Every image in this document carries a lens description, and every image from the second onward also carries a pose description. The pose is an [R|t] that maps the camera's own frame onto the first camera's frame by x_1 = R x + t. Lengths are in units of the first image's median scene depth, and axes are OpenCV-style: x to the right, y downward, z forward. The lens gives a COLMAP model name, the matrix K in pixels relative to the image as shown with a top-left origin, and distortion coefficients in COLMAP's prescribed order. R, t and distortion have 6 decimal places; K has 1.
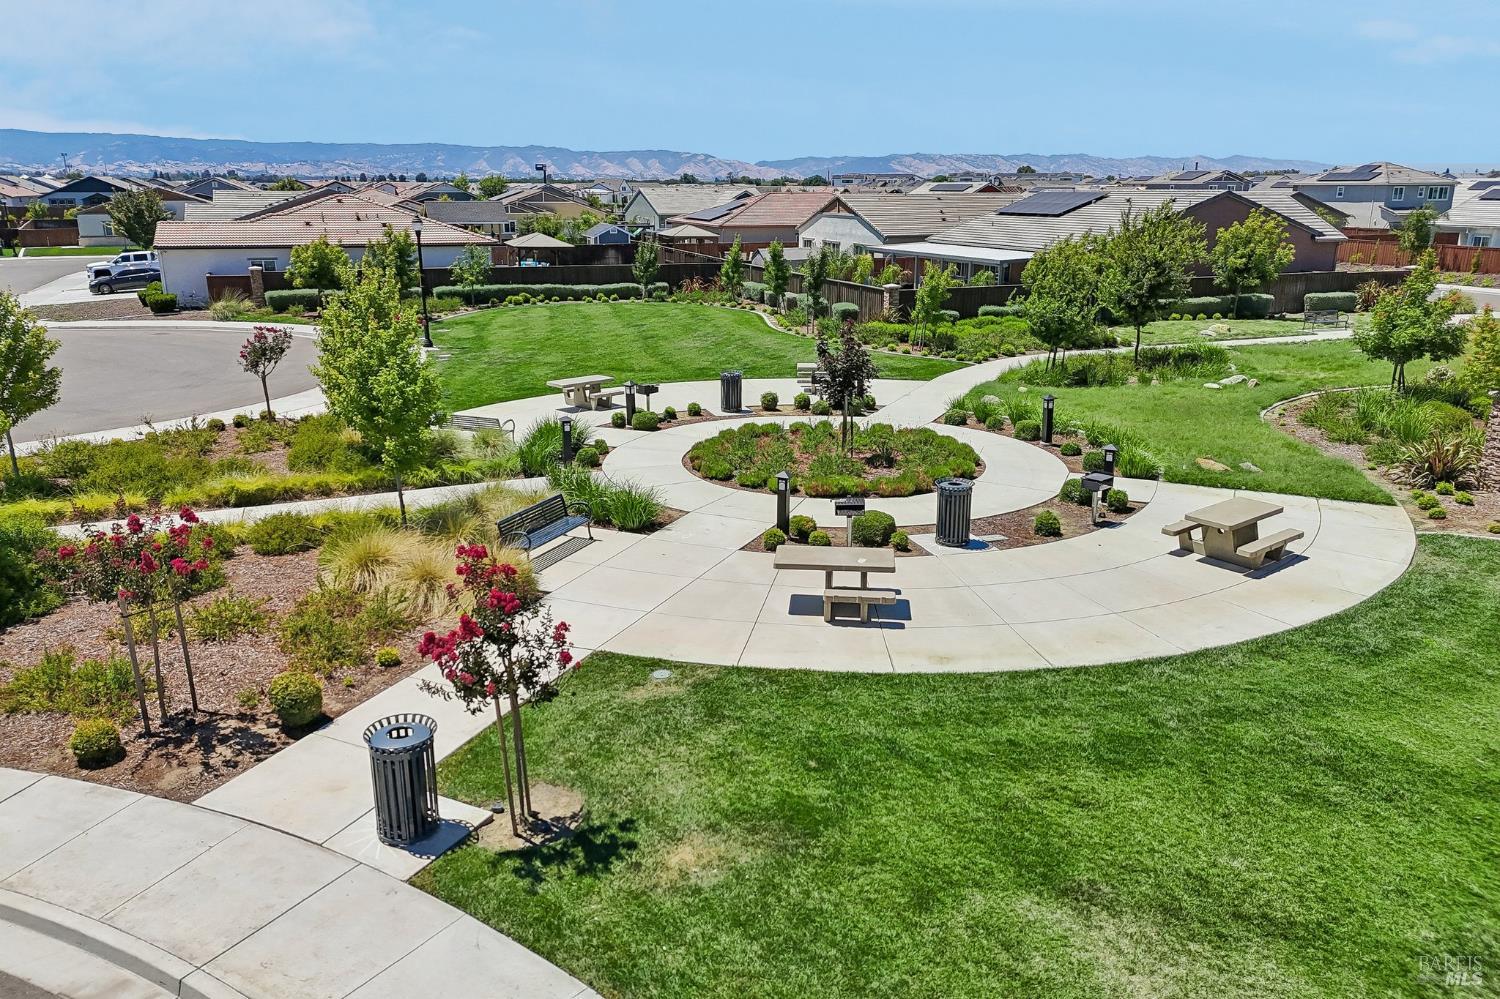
lens RADIAL K [[1055.2, 0, 749.4], [0, 1055.2, 496.9], [0, 0, 1]] dist [0.041001, -0.005656]
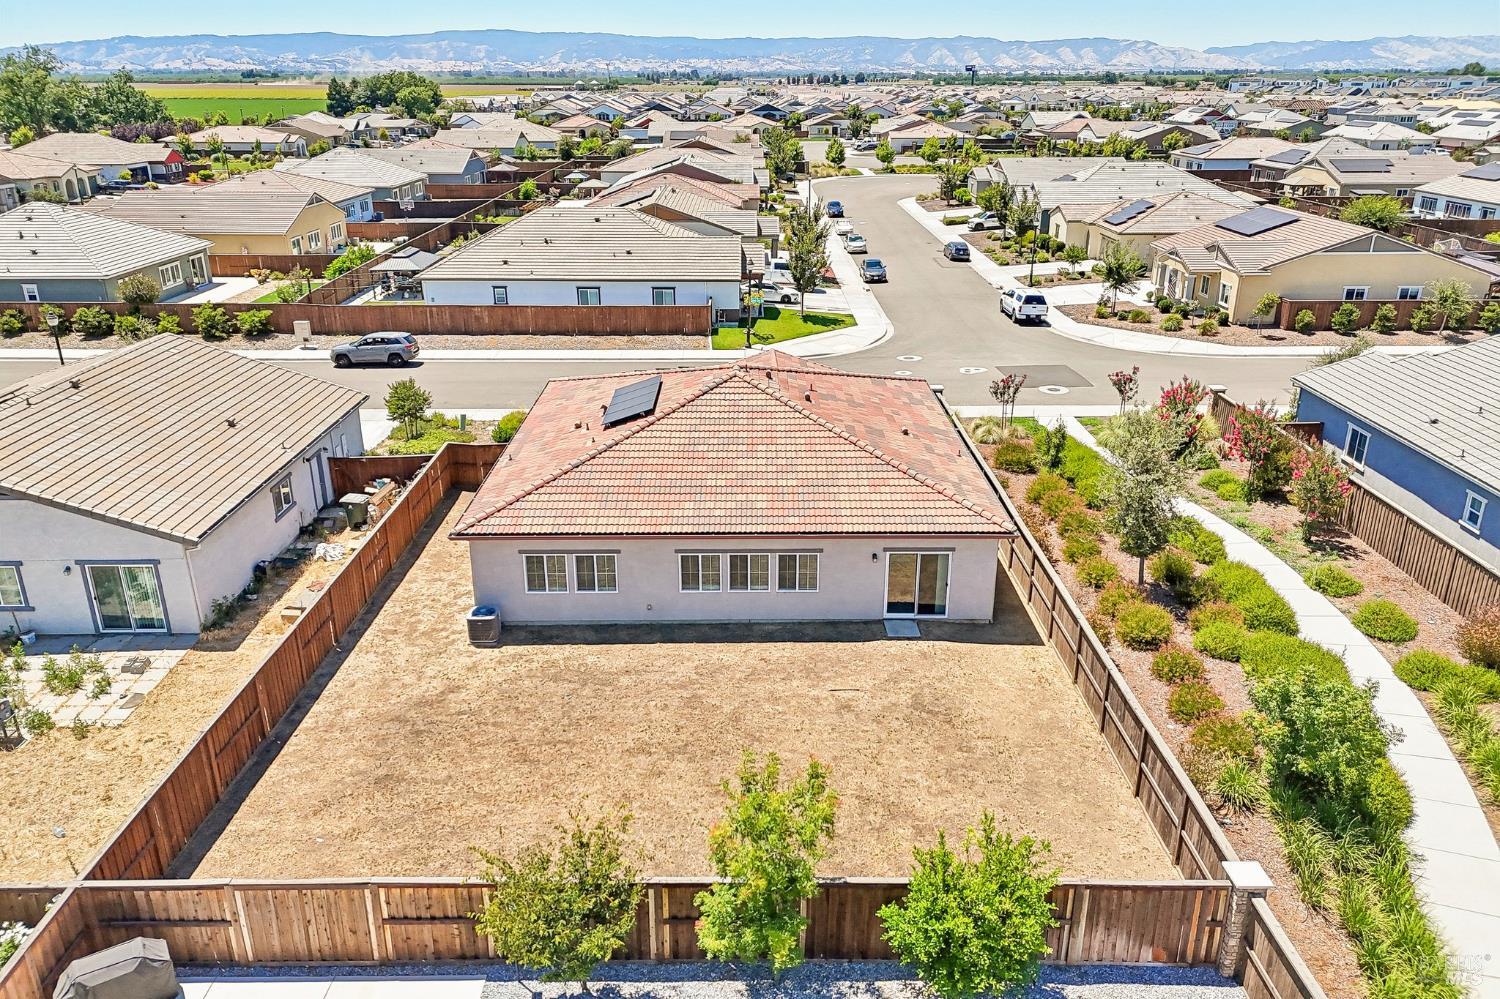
lens RADIAL K [[1055.2, 0, 749.7], [0, 1055.2, 500.6], [0, 0, 1]] dist [0.041001, -0.005656]
pose [[0.931963, 0.134109, -0.336837, 0.374166], [-0.102249, 0.988581, 0.110693, 0.579029], [0.347836, -0.068721, 0.935034, -2.392888]]
